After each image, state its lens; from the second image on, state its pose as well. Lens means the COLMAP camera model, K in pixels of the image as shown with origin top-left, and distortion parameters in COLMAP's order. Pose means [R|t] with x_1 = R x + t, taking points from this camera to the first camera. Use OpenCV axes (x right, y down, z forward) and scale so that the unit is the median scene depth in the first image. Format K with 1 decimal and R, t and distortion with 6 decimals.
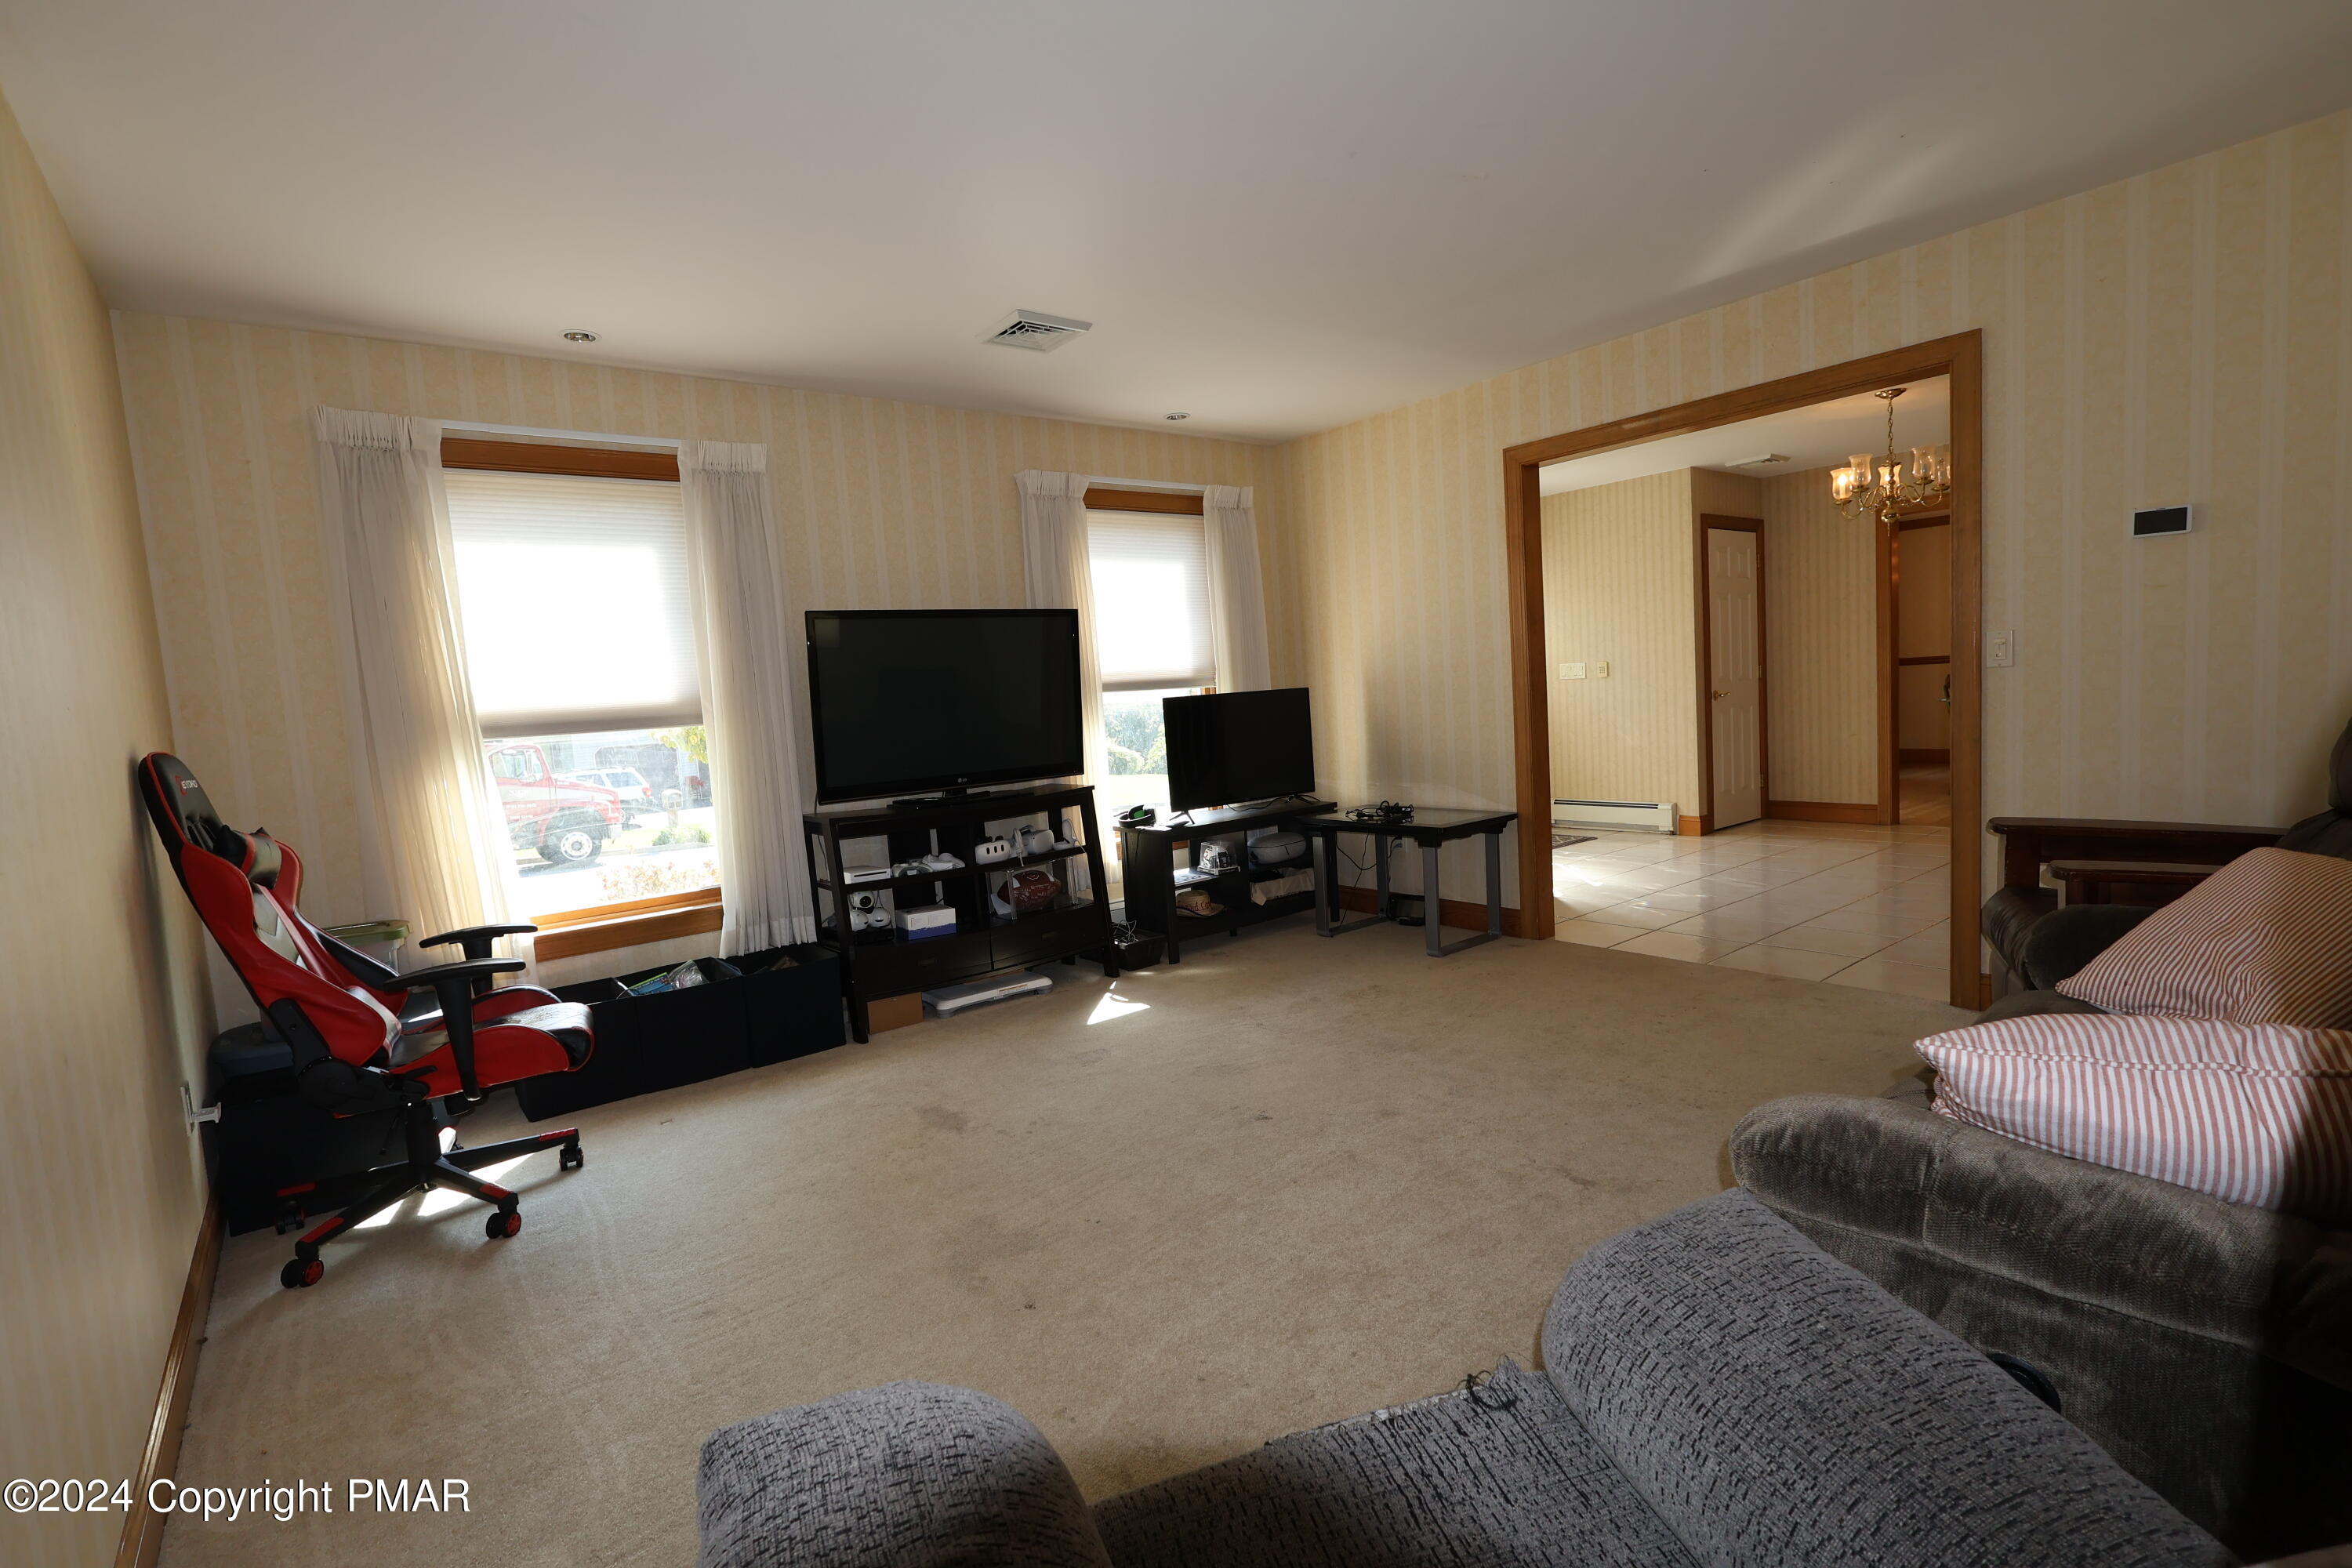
lens RADIAL K [[1085.4, 0, 1175.4], [0, 1085.4, 781.1], [0, 0, 1]] dist [0.000119, 0.000010]
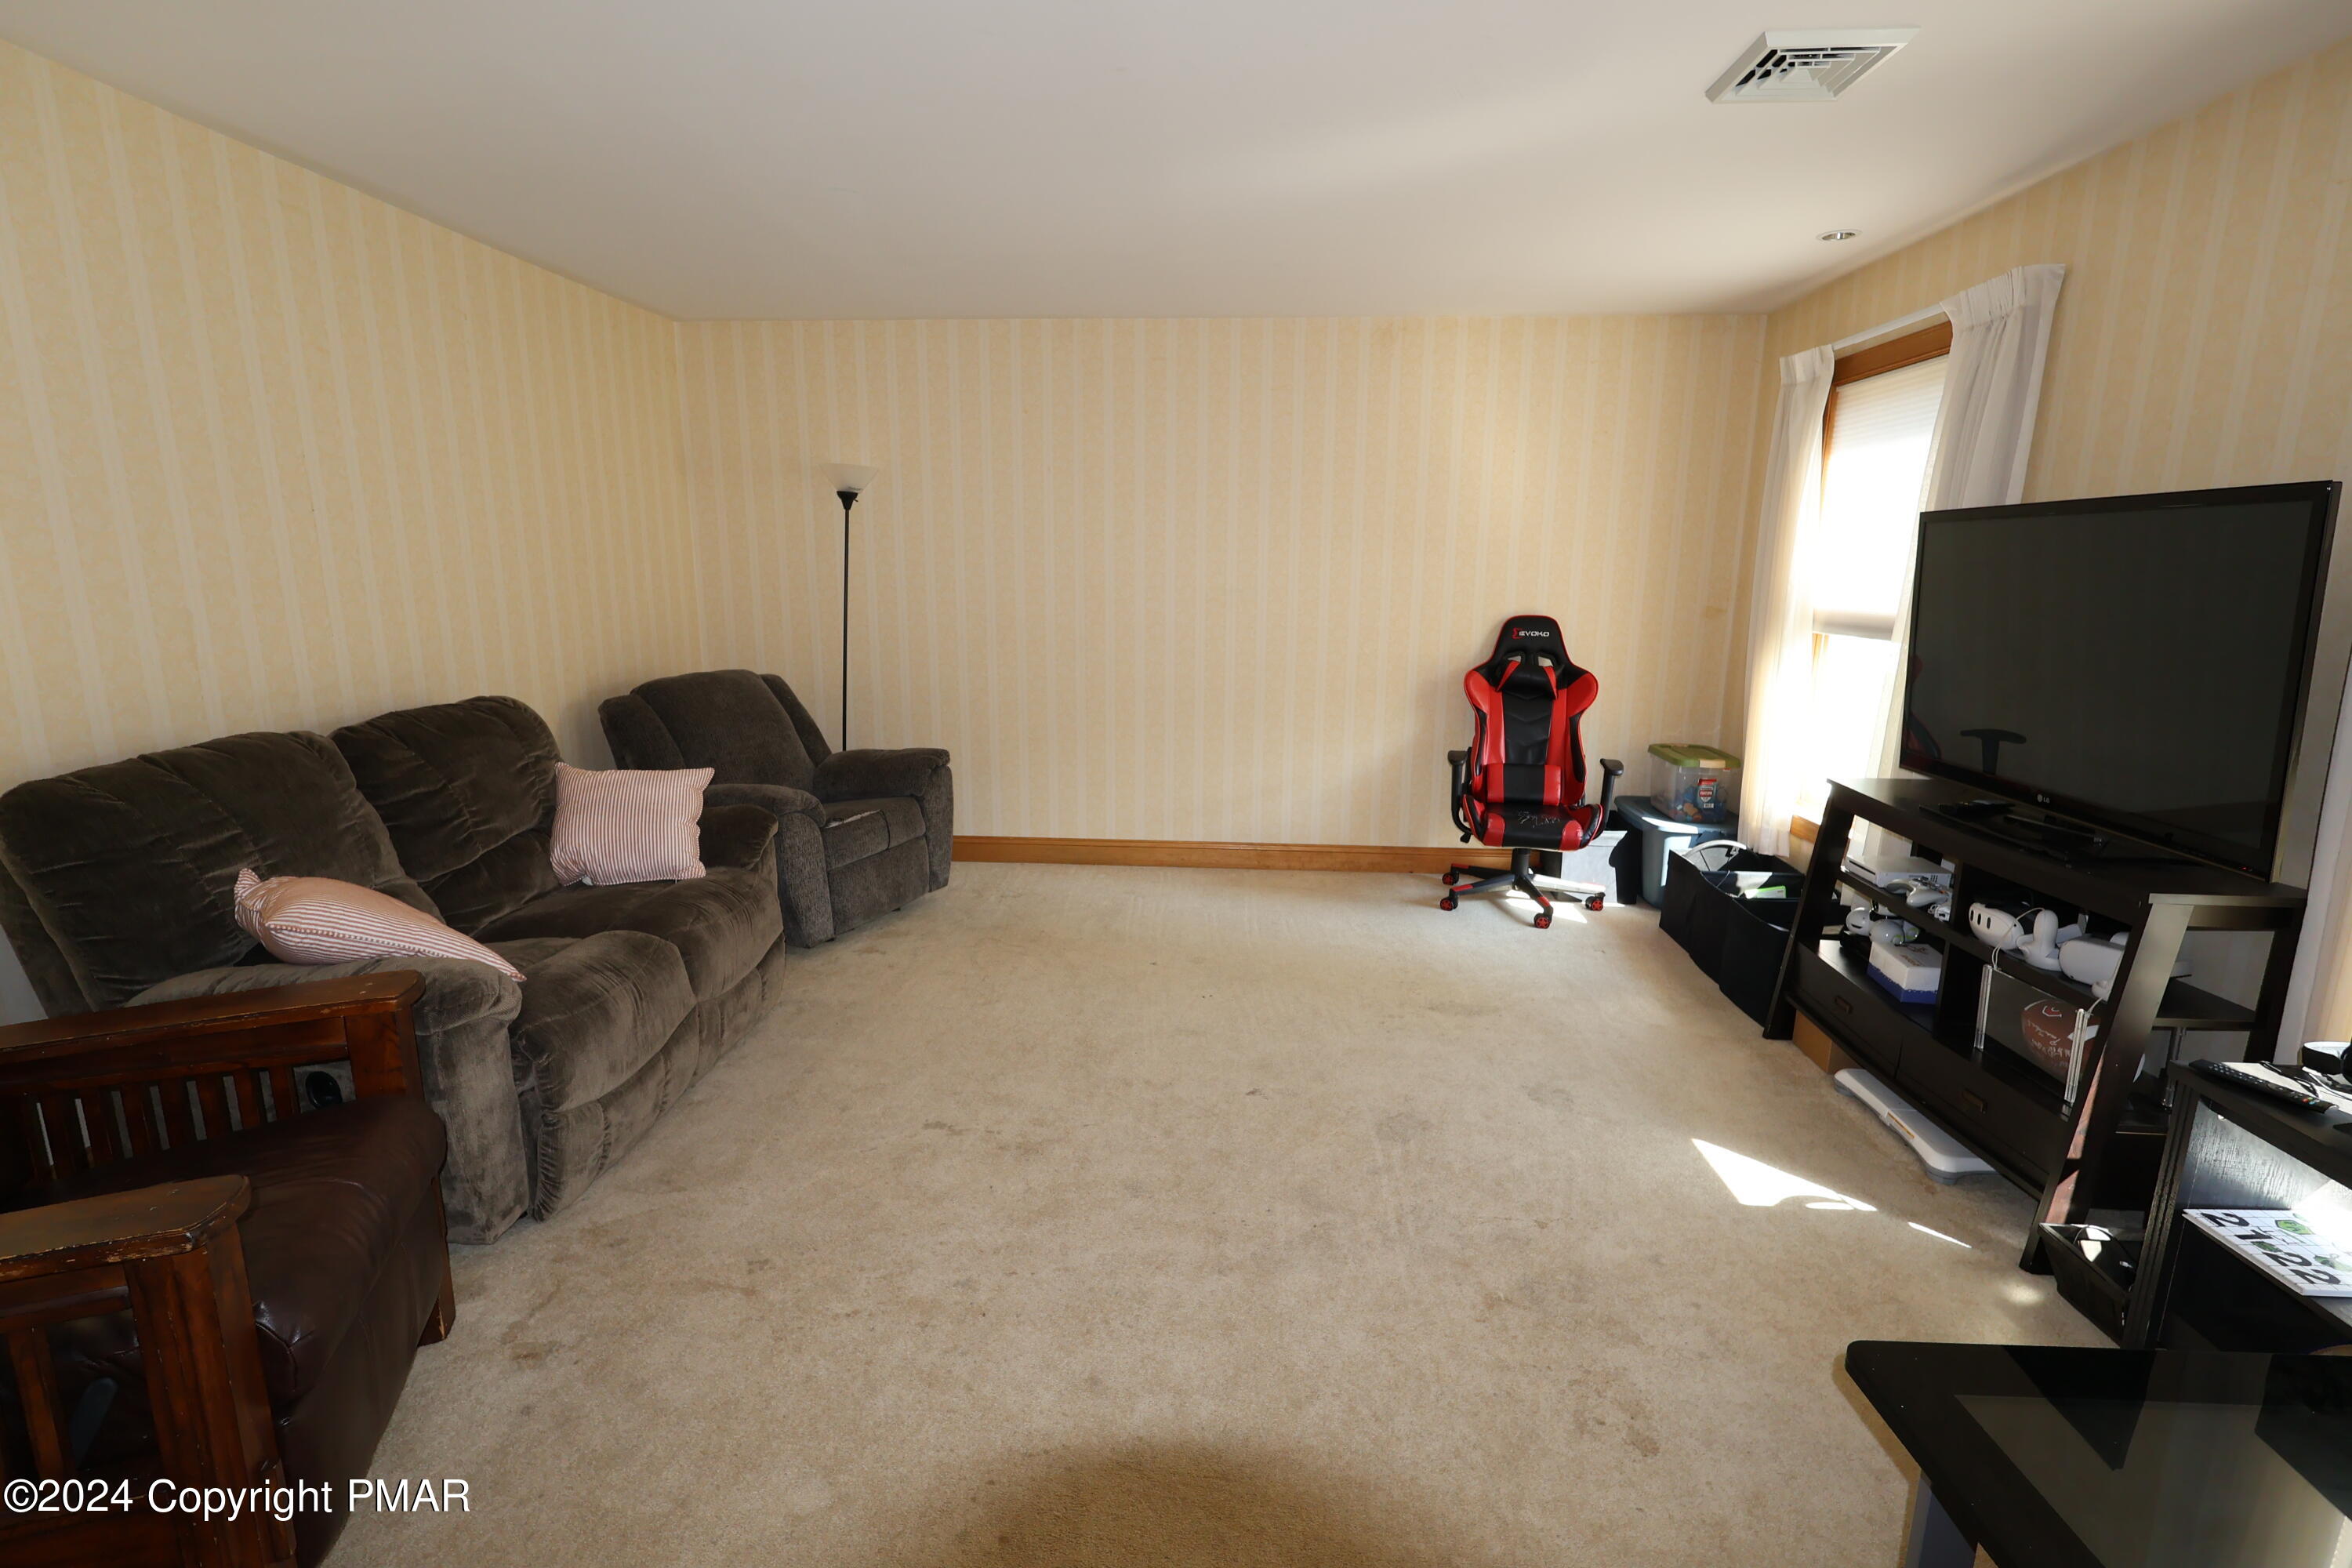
lens RADIAL K [[1085.4, 0, 1176.5], [0, 1085.4, 786.0], [0, 0, 1]] dist [0.000119, 0.000010]
pose [[-0.656176, 0.206710, -0.725743, 0.559988], [-0.032076, 0.953240, 0.300508, -0.177501], [0.753926, 0.220465, -0.618863, 1.068664]]
